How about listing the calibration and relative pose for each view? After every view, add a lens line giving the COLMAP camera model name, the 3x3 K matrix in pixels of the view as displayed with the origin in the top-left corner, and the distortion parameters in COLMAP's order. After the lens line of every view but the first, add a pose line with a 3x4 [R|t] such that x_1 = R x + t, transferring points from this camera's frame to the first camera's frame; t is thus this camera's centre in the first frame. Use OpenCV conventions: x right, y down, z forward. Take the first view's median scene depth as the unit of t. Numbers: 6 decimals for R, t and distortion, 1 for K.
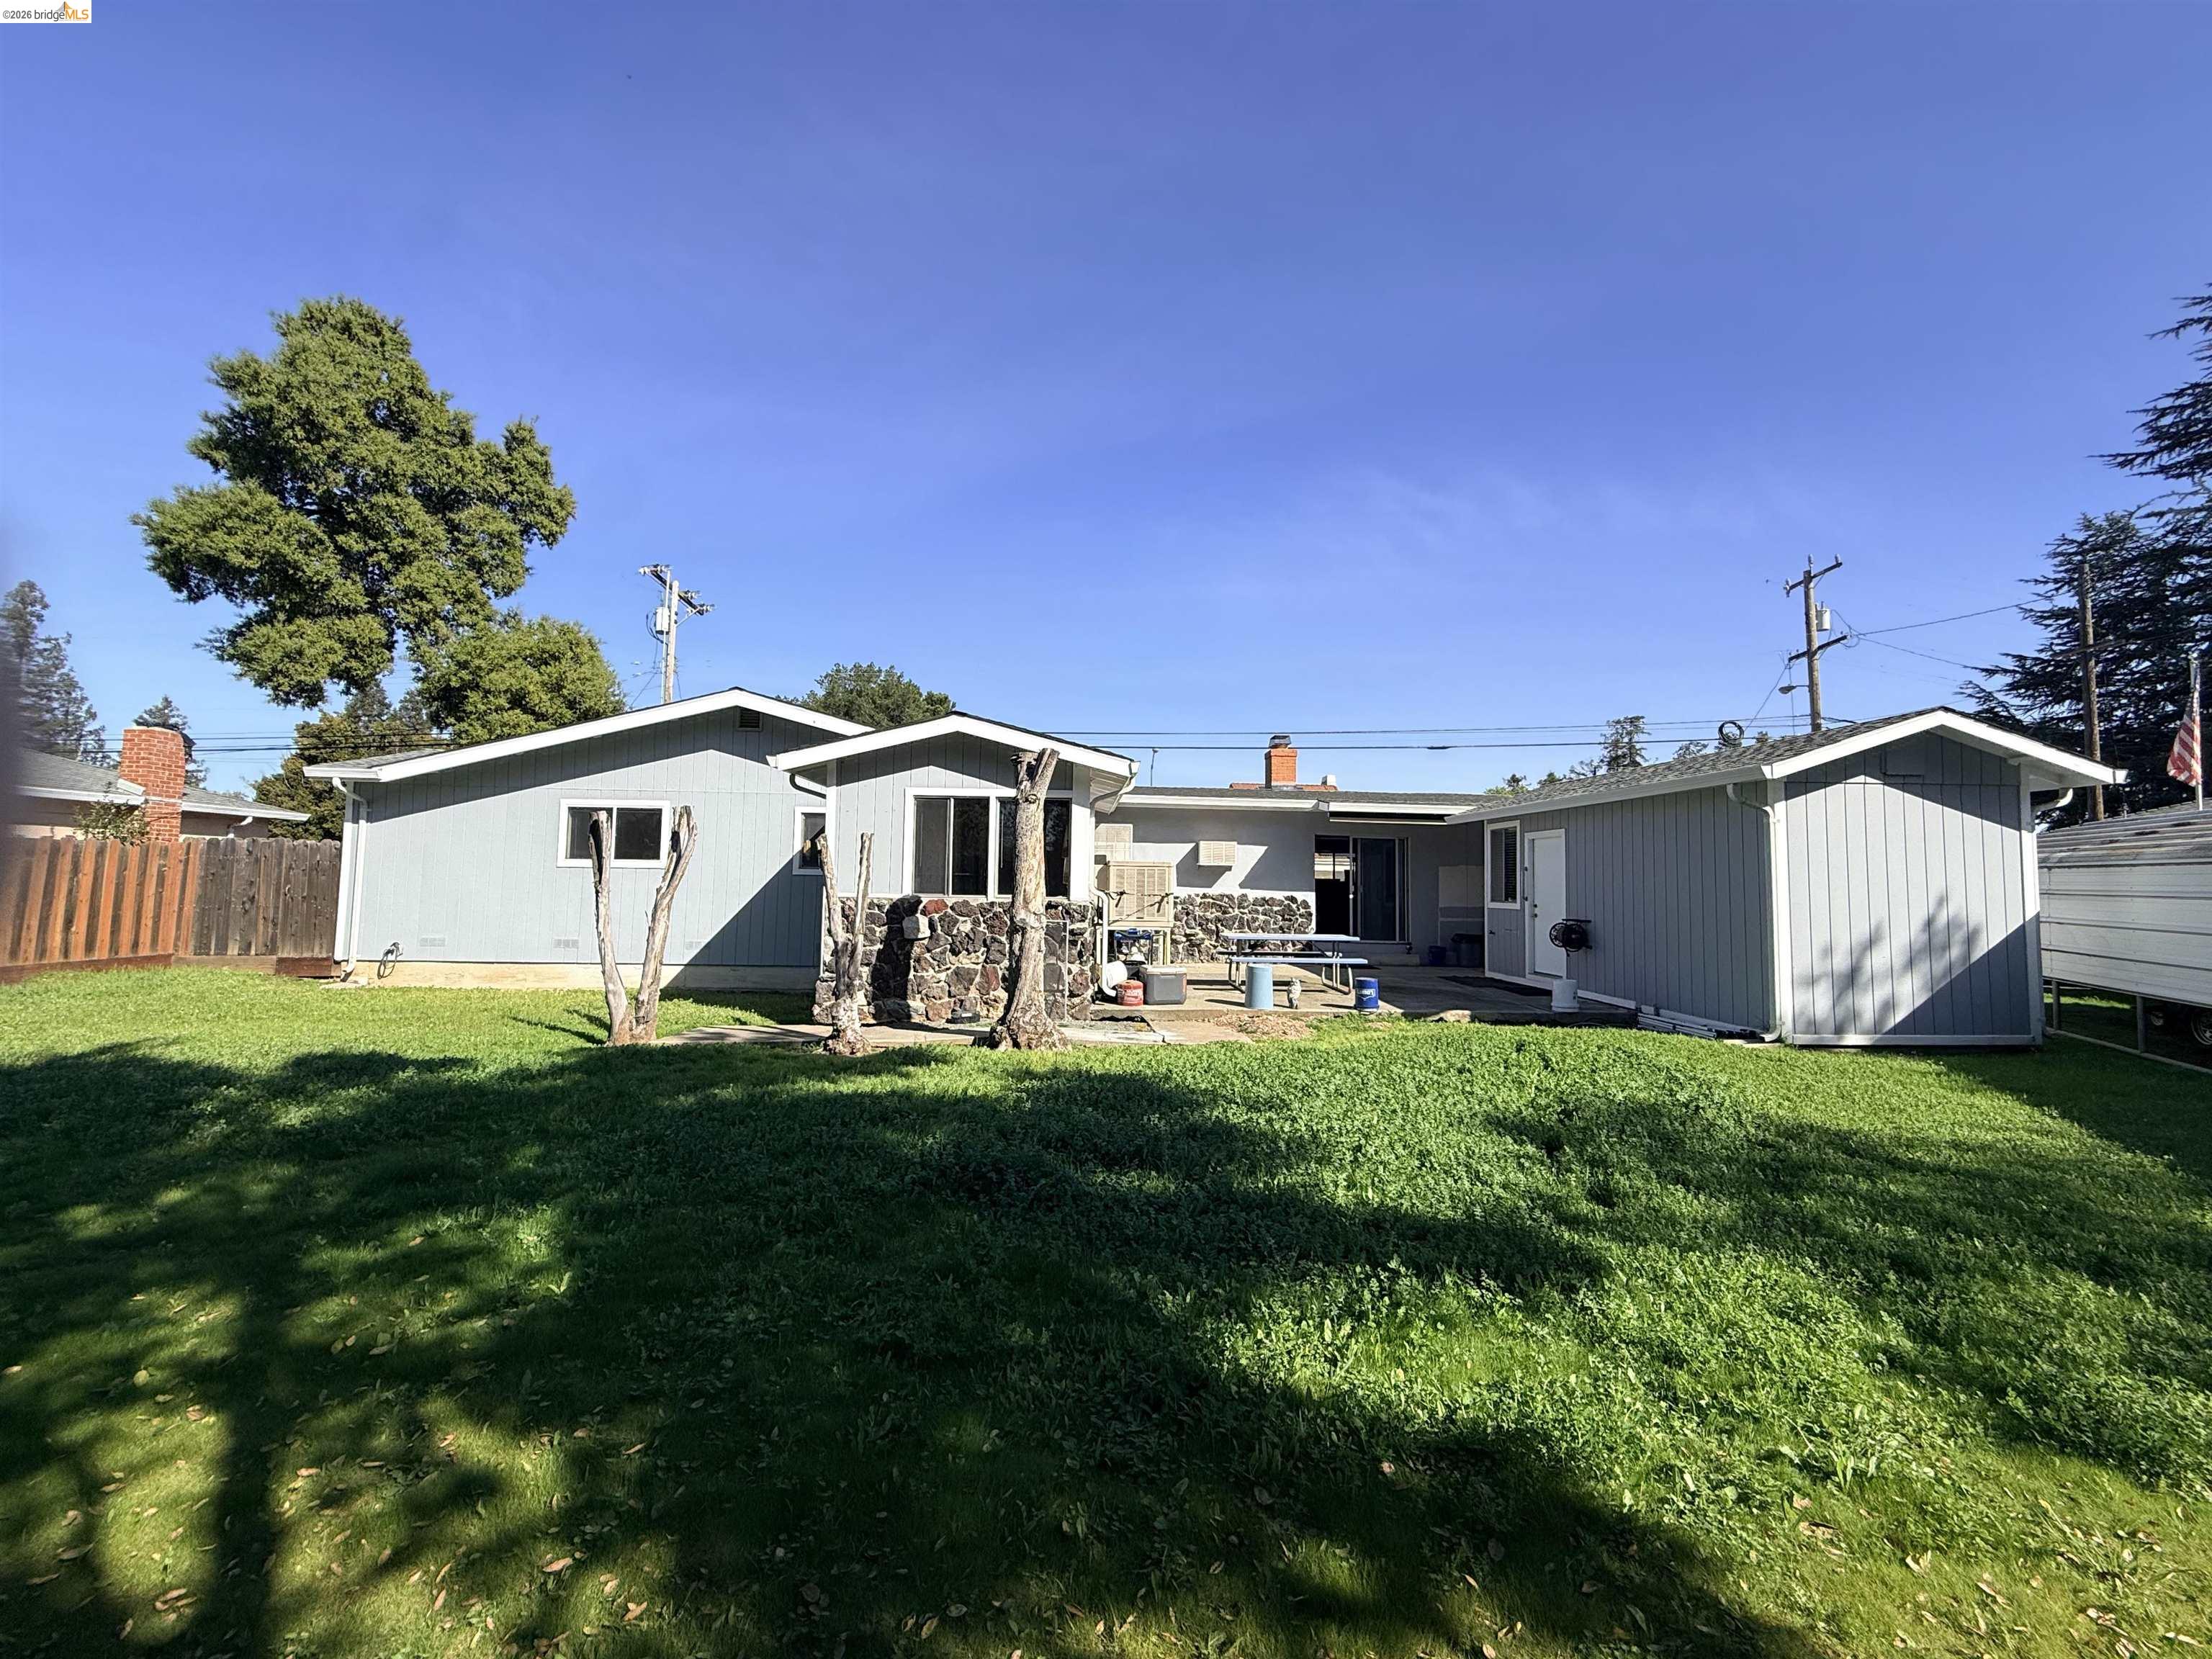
lens RADIAL K [[895.5, 0, 1105.2], [0, 895.5, 825.0], [0, 0, 1]] dist [0.000864, -0.000721]
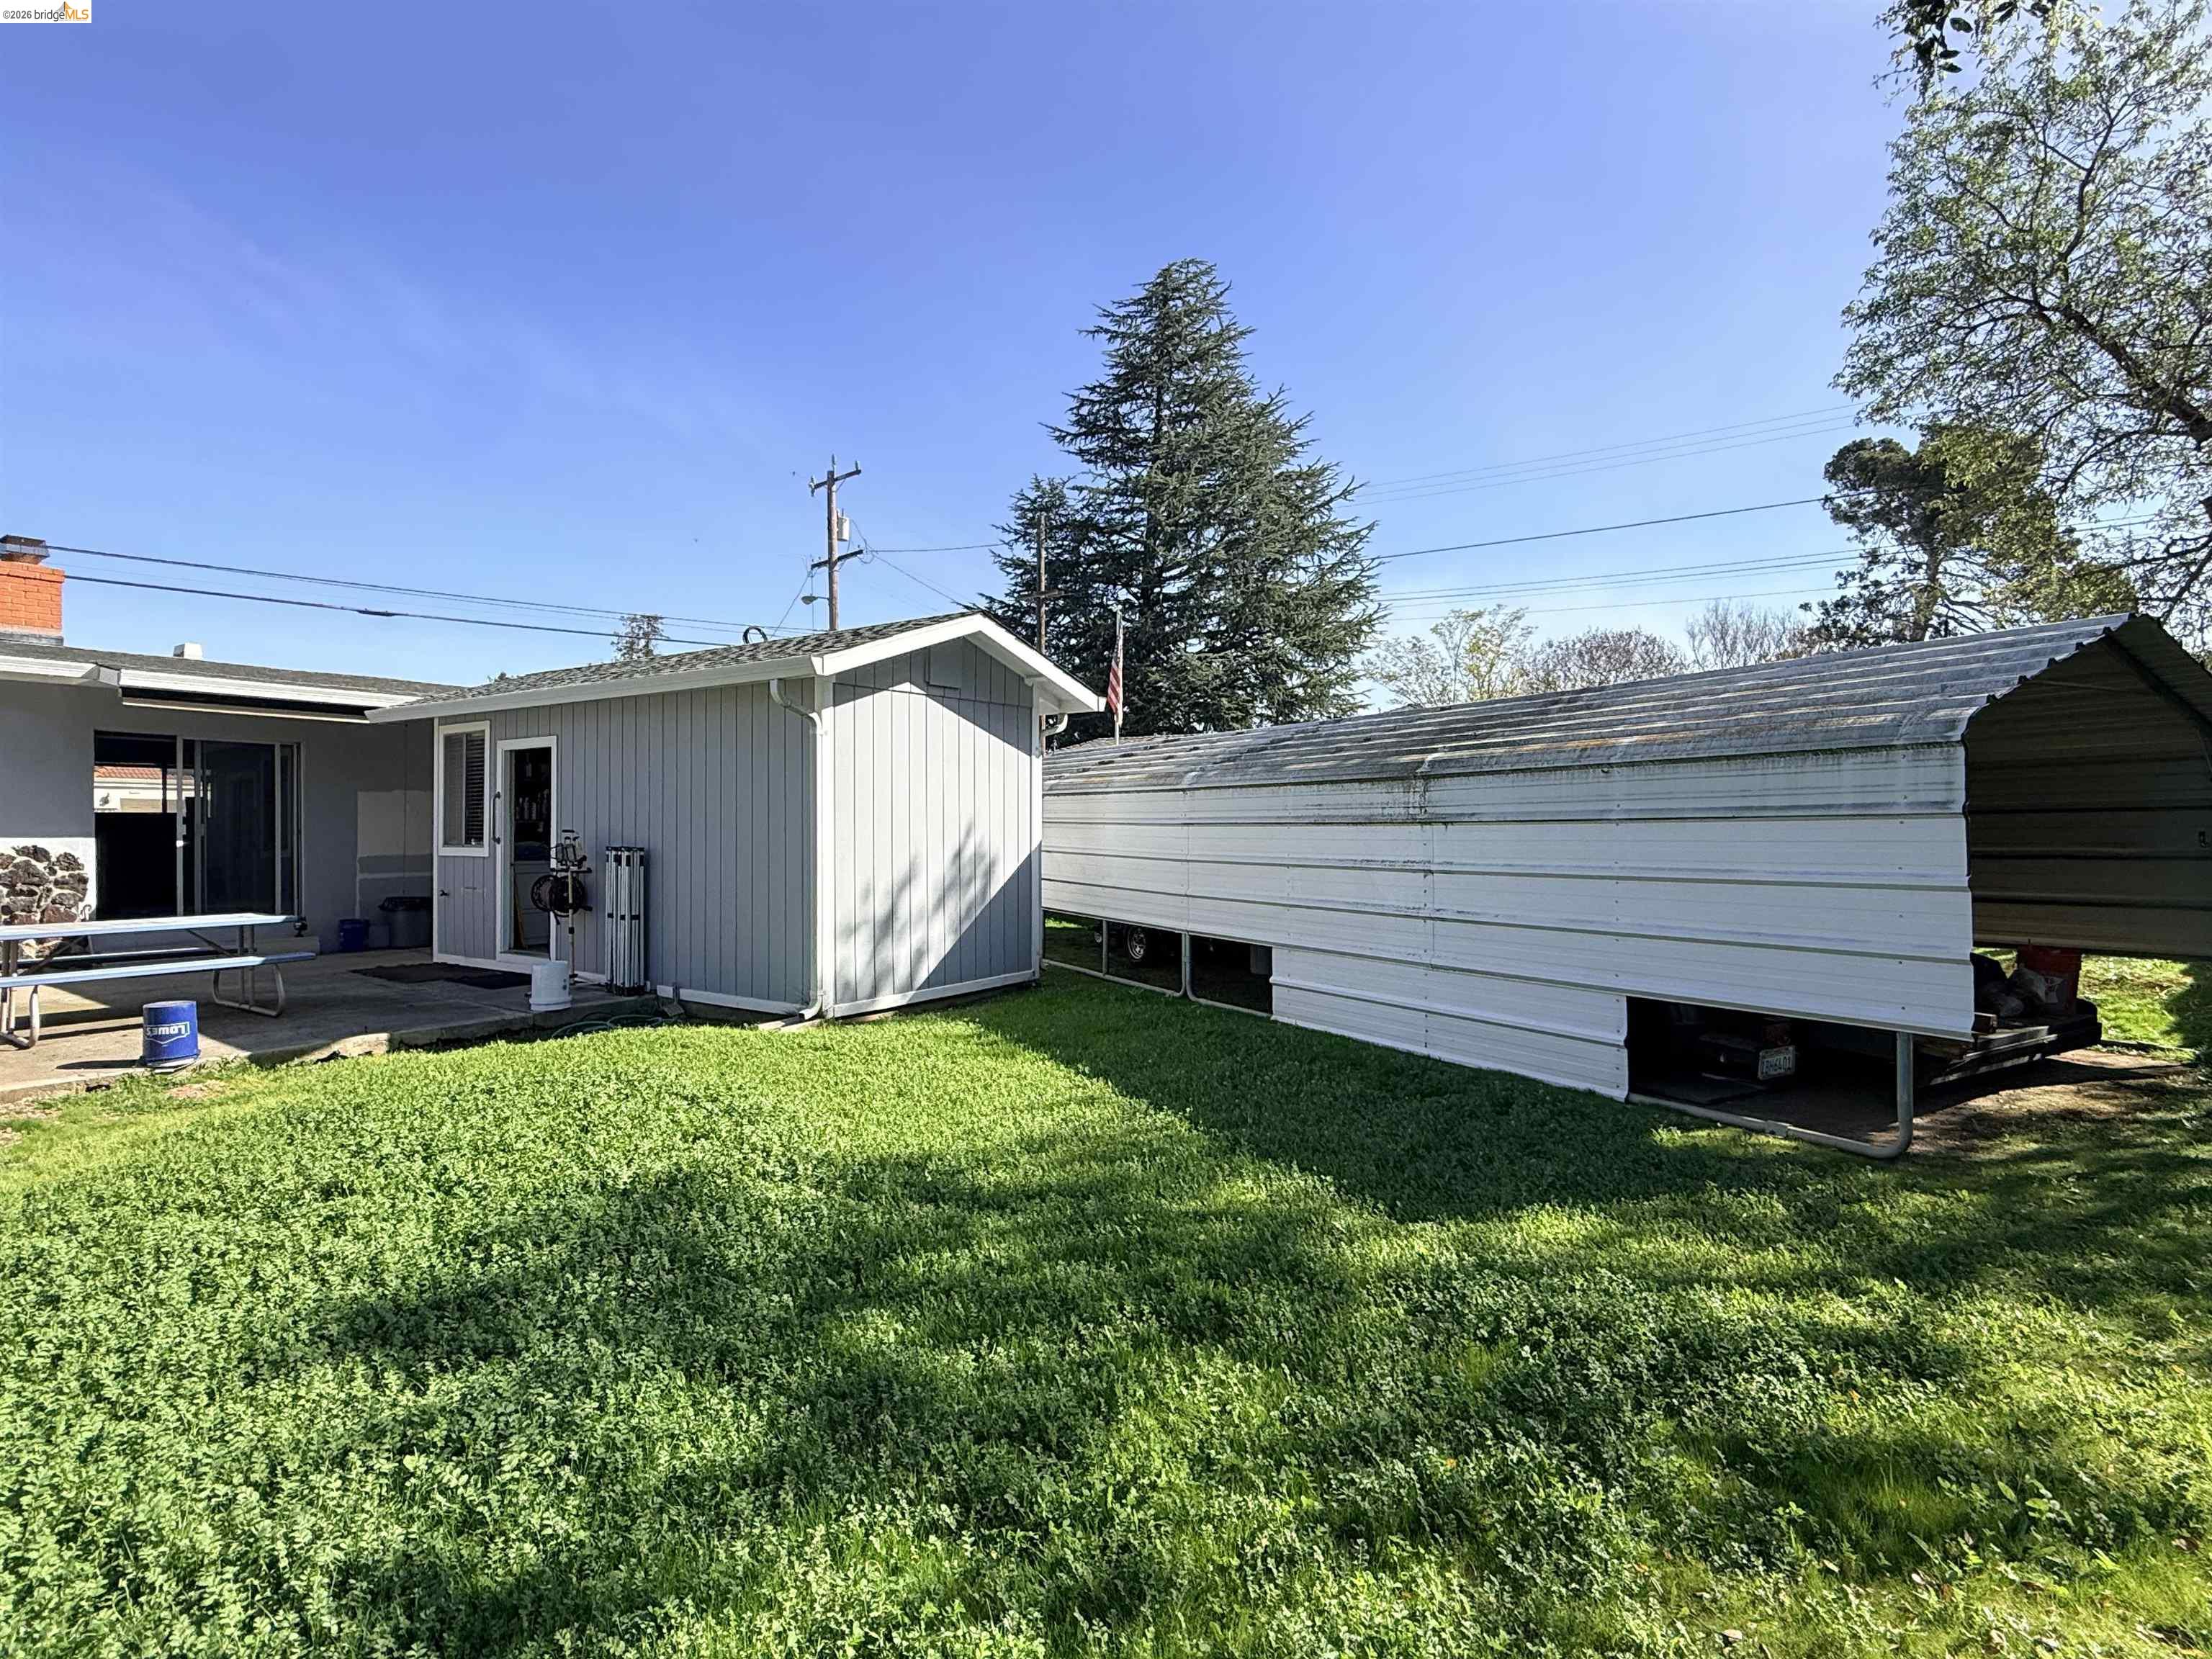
lens RADIAL K [[1127.1, 0, 1101.5], [0, 1127.1, 825.6], [0, 0, 1]] dist [-0.000952, 0.000633]
pose [[0.609315, -0.017554, 0.792734, 0.070108], [-0.040627, 0.997751, 0.053320, 0.007596], [-0.791886, -0.064695, 0.607232, 0.120698]]
